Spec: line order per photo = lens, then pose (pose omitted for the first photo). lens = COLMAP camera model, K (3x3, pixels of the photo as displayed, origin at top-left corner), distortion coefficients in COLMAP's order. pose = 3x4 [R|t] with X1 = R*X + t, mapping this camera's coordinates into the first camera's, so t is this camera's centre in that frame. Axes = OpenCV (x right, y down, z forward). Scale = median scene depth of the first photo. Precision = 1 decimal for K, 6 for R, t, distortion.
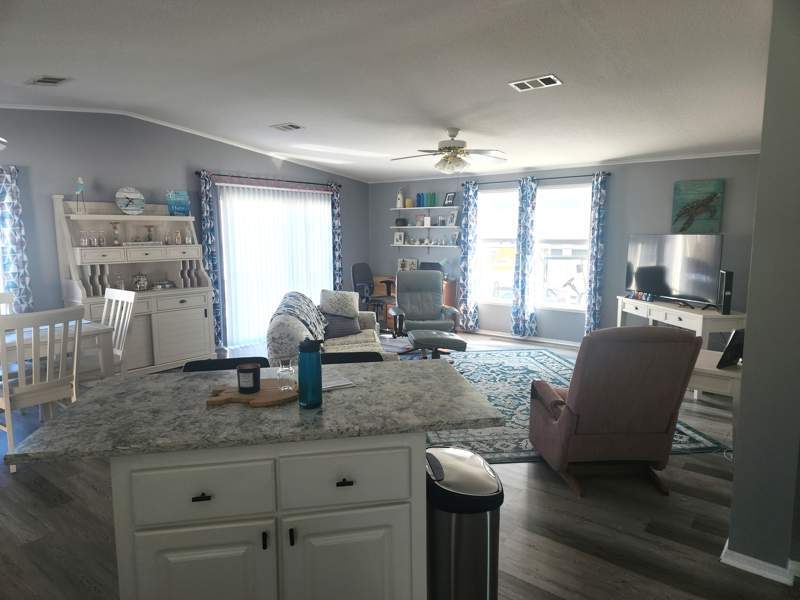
lens RADIAL K [[536.3, 0, 399.4], [0, 536.3, 299.6], [0, 0, 1]] dist [0.019979, -0.001523]
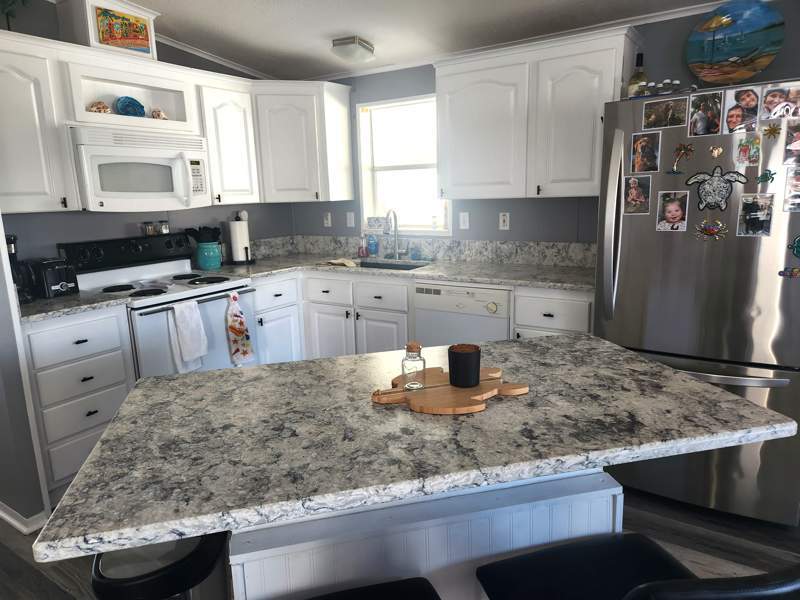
lens RADIAL K [[536.3, 0, 400.1], [0, 536.3, 298.6], [0, 0, 1]] dist [0.019979, -0.001523]
pose [[-0.995872, 0.045262, -0.078680, -0.134754], [0.016579, 0.942928, 0.332584, -0.155681], [0.089243, 0.329907, -0.939786, 1.498865]]
